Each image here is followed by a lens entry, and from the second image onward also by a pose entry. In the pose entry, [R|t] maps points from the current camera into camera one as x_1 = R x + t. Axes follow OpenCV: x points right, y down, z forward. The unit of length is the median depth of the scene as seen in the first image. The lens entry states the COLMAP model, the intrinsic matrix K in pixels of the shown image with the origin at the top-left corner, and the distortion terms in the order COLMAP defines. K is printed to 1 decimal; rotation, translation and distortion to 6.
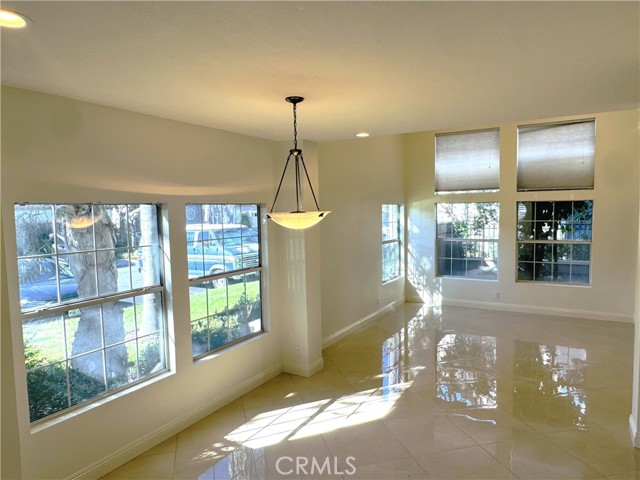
lens RADIAL K [[440.9, 0, 320.0], [0, 440.9, 240.0], [0, 0, 1]] dist [0.002512, -0.000065]
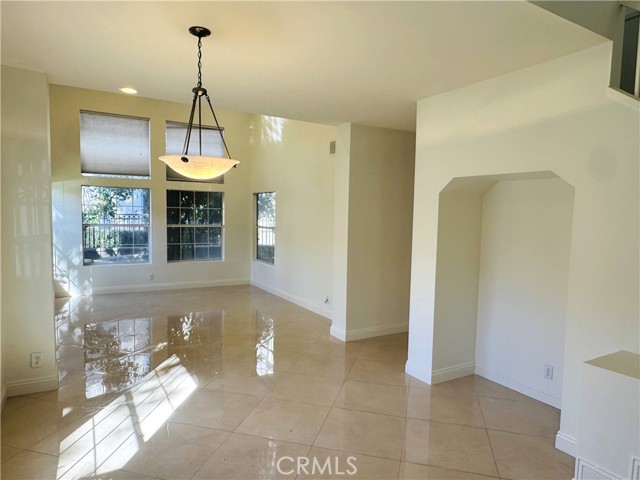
lens RADIAL K [[417.4, 0, 324.1], [0, 417.4, 237.9], [0, 0, 1]] dist [-0.004572, -0.002040]
pose [[0.477833, -0.022773, 0.878156, -0.289730], [0.035162, 0.999359, 0.006783, 0.041951], [-0.877747, 0.027636, 0.478327, 0.166173]]
